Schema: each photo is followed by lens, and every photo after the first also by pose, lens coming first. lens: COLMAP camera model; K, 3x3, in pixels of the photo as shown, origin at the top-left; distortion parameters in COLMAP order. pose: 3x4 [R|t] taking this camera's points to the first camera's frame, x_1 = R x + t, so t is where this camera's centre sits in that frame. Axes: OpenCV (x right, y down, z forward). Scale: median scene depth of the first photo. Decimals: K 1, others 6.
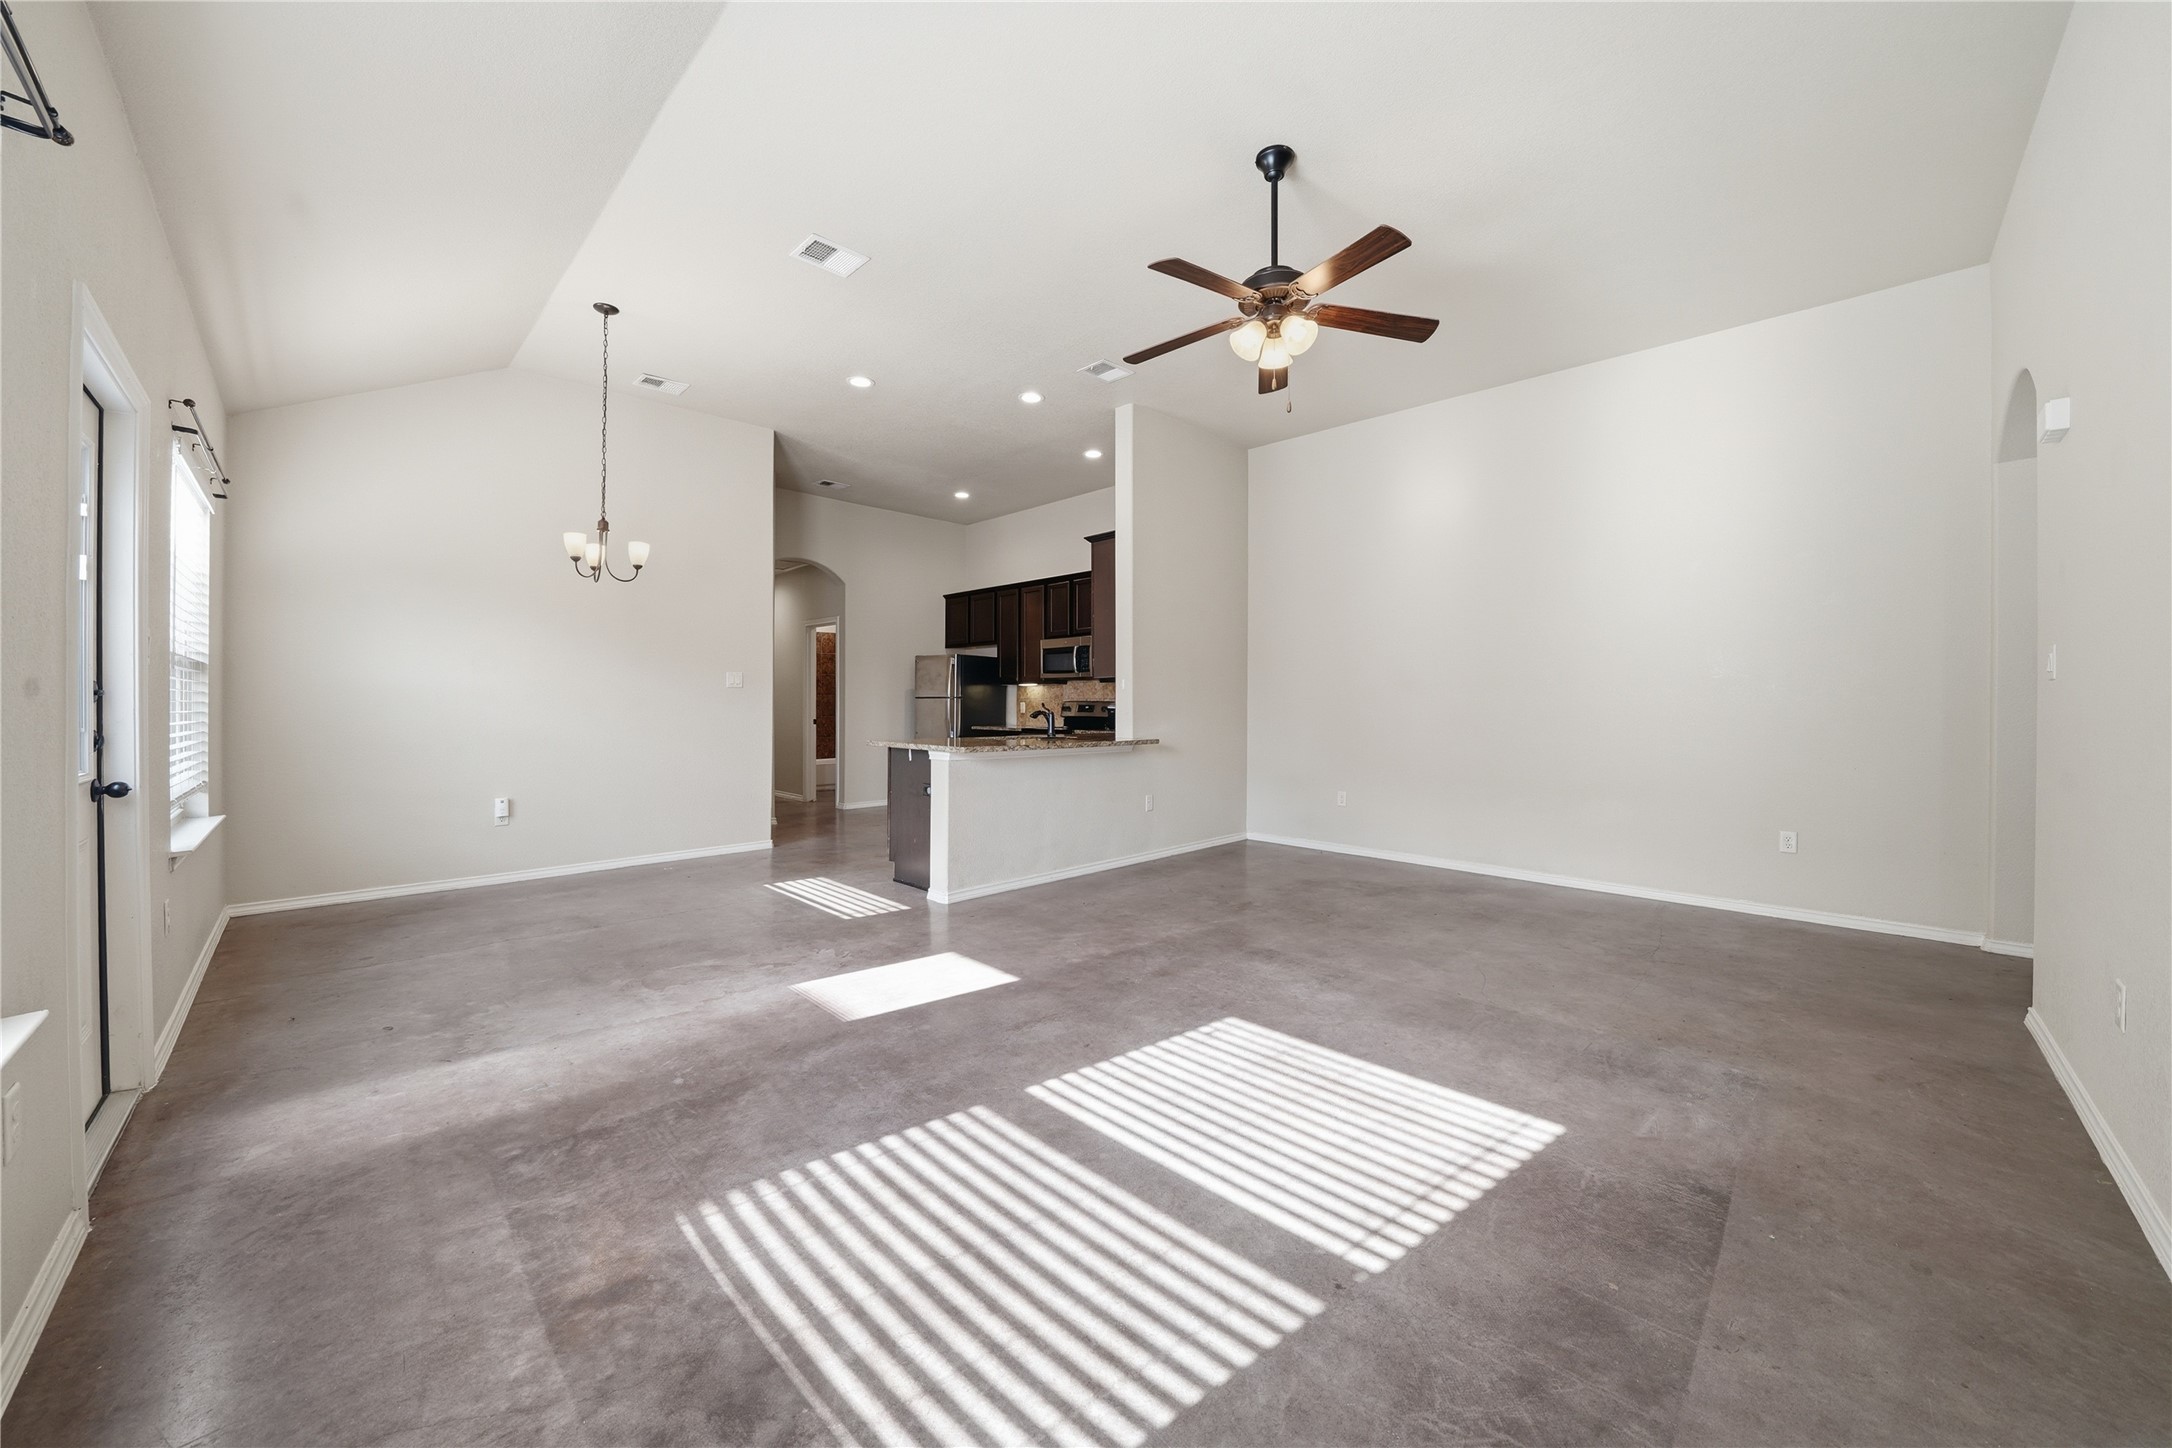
lens RADIAL K [[780.3, 0, 1084.5], [0, 780.3, 695.0], [0, 0, 1]] dist [-0.022705, 0.000371]
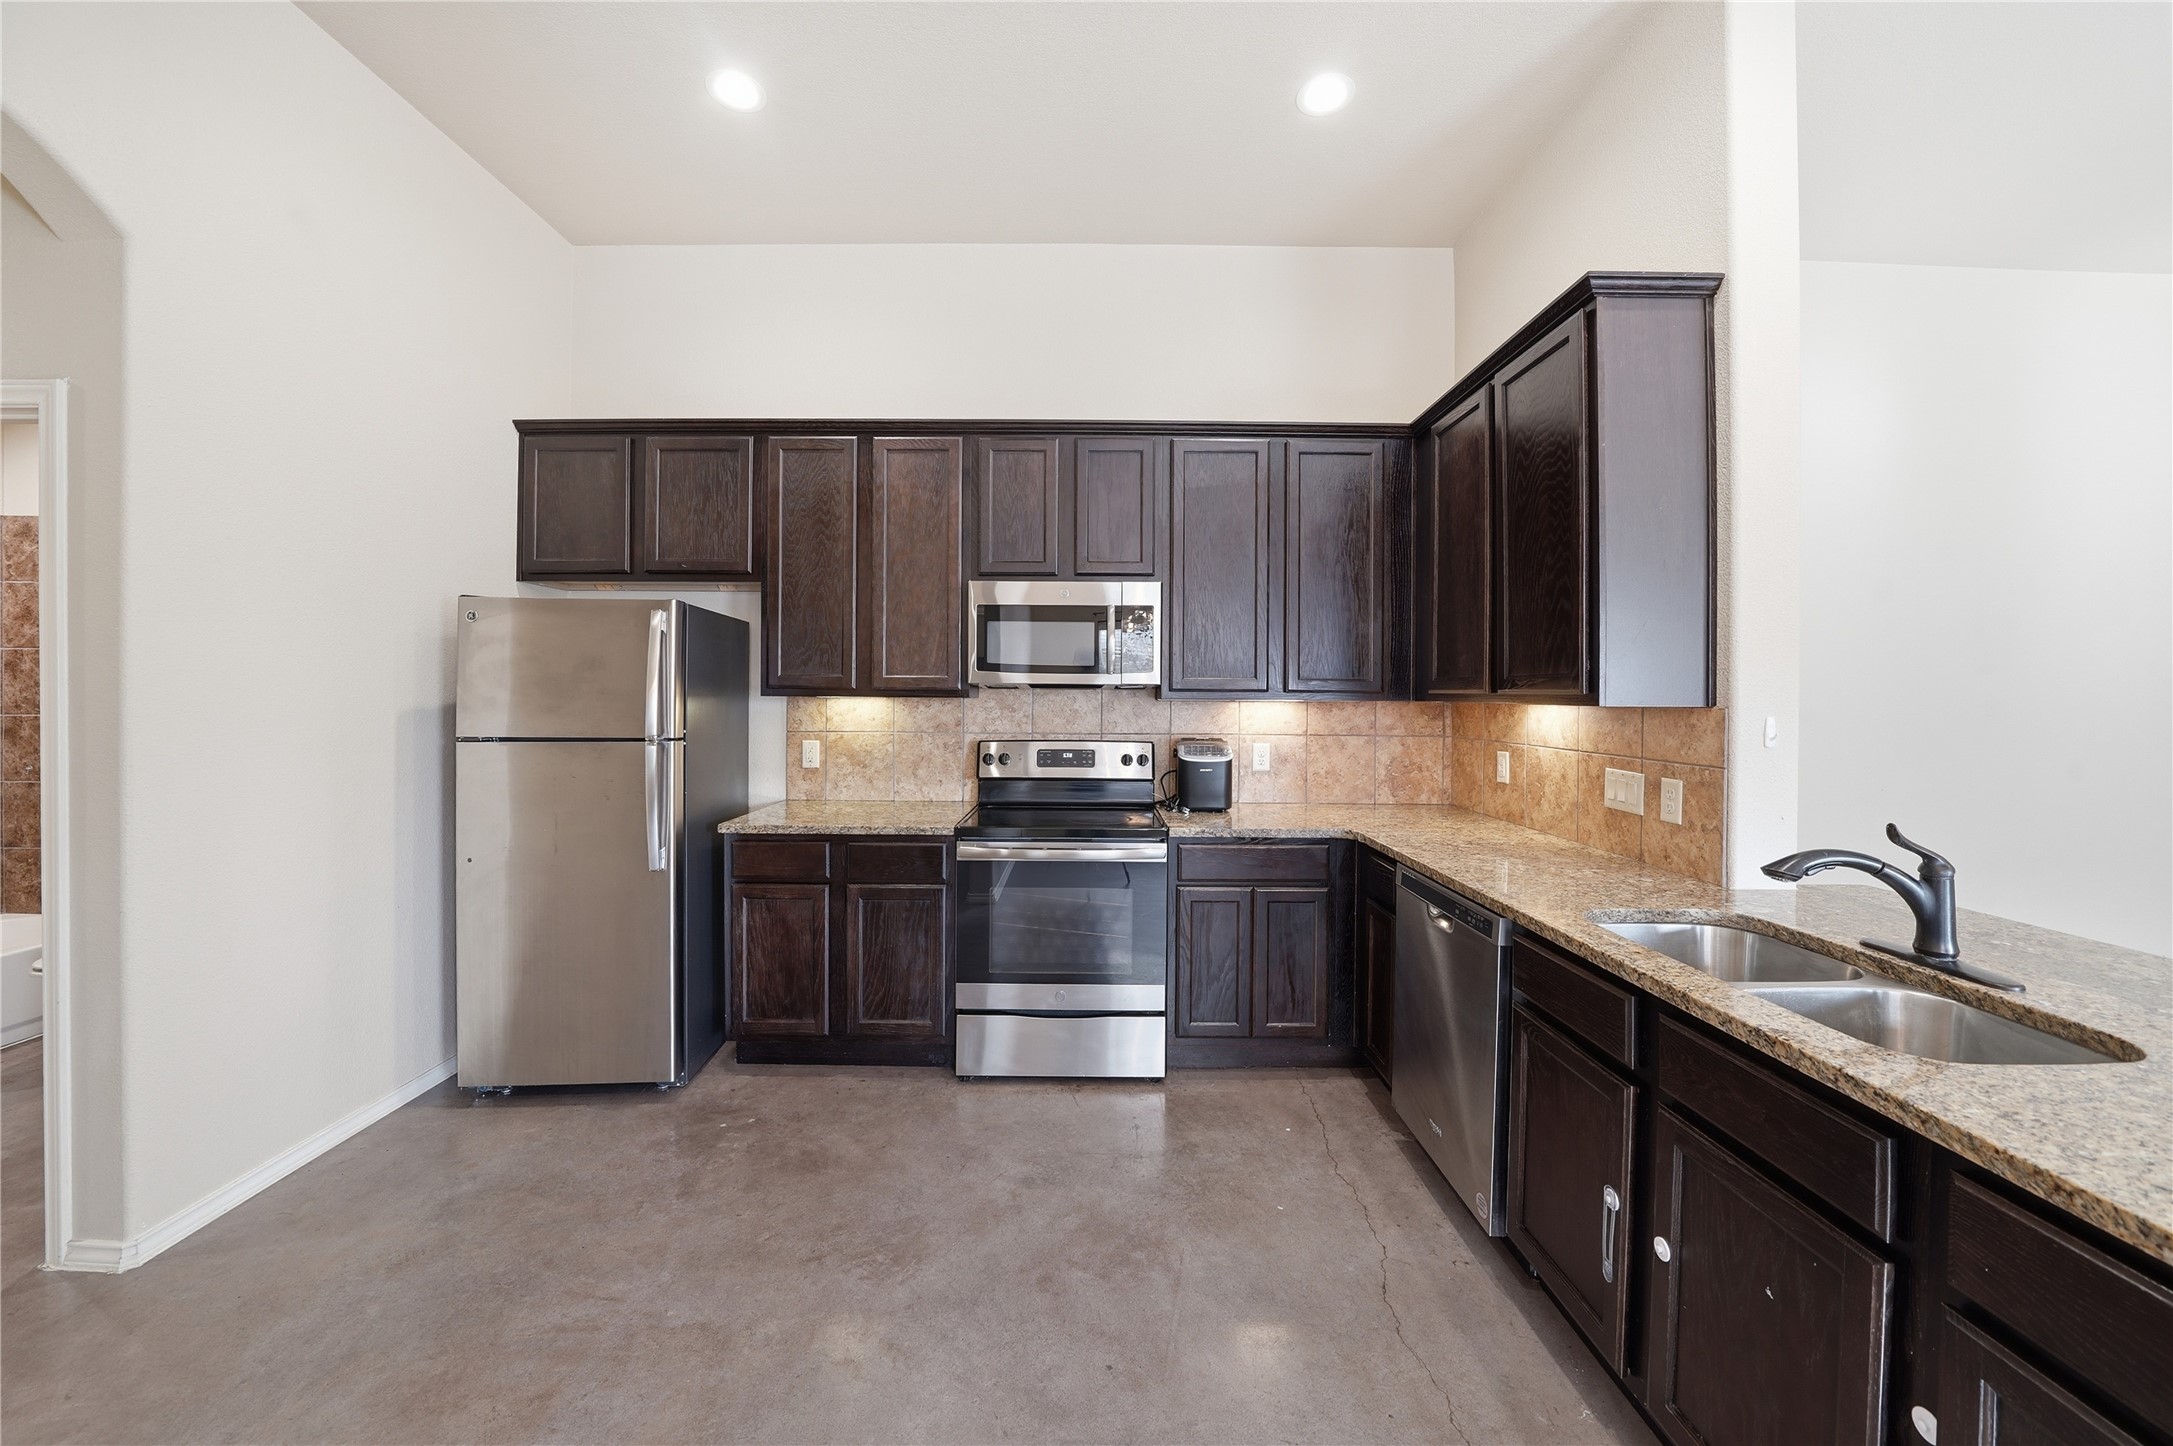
lens RADIAL K [[780.7, 0, 1085.0], [0, 780.7, 694.0], [0, 0, 1]] dist [-0.022705, 0.000371]
pose [[0.705664, 0.001874, 0.708544, -0.696559], [-0.013104, 0.999860, 0.010405, -0.052072], [-0.708426, -0.016627, 0.705590, 1.723238]]
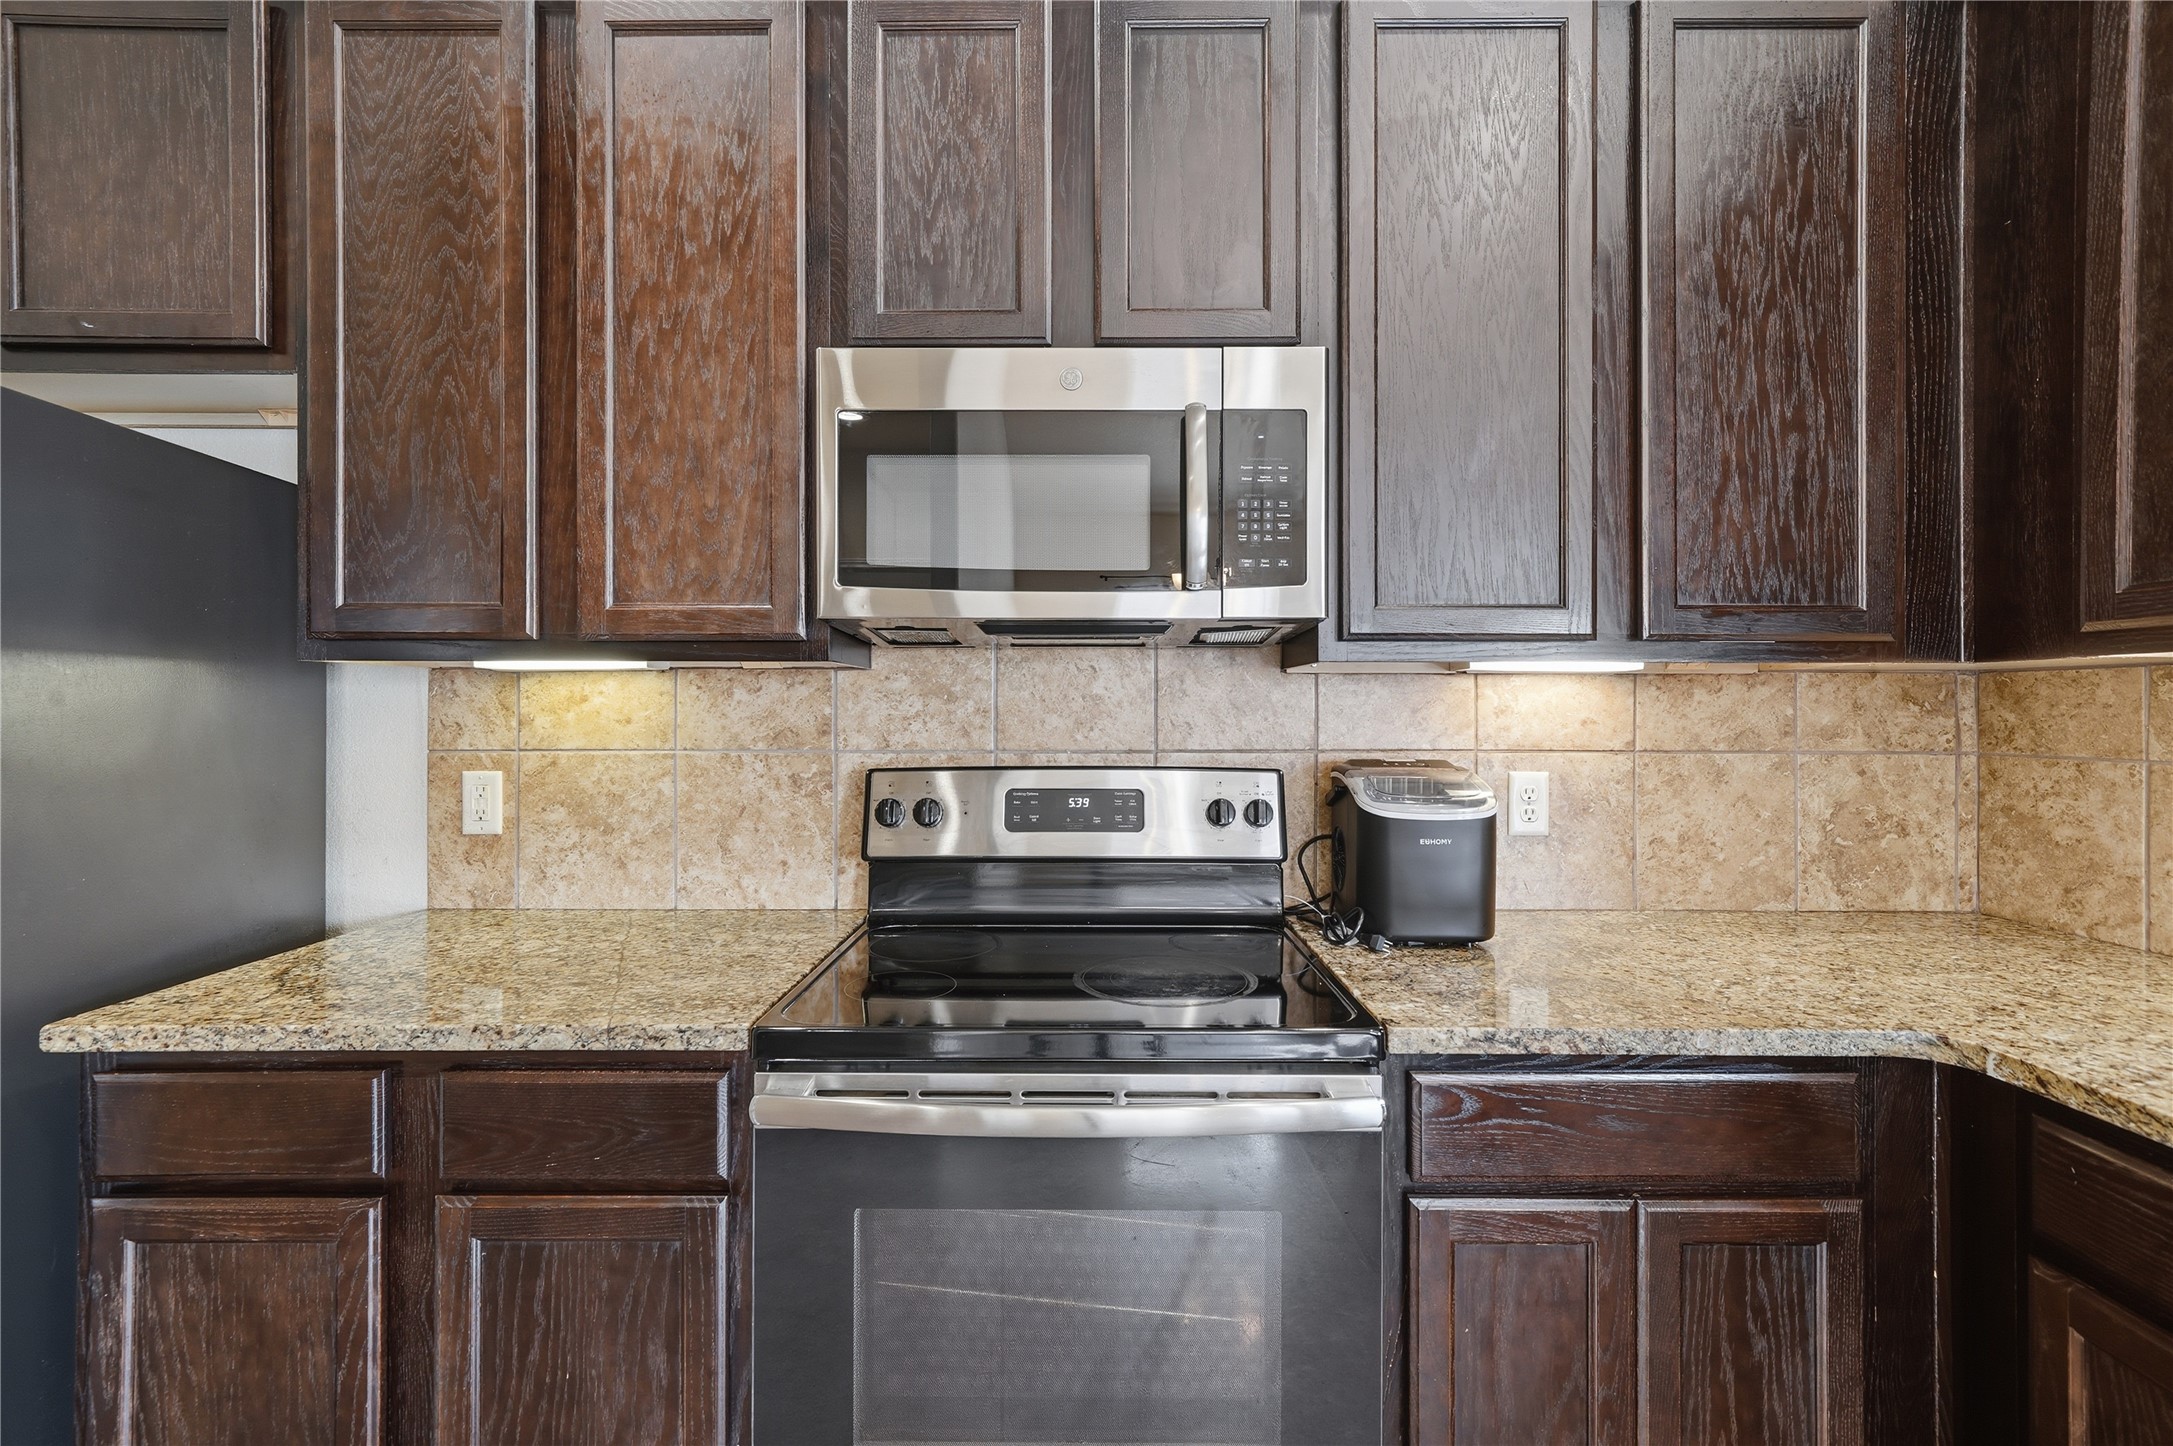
lens RADIAL K [[926.5, 0, 1085.6], [0, 926.5, 707.3], [0, 0, 1]] dist [0.000859, 0.000930]
pose [[0.708277, -0.000937, 0.705934, -0.346891], [-0.006826, 0.999943, 0.008176, -0.017649], [-0.705902, -0.010609, 0.708230, 2.094167]]
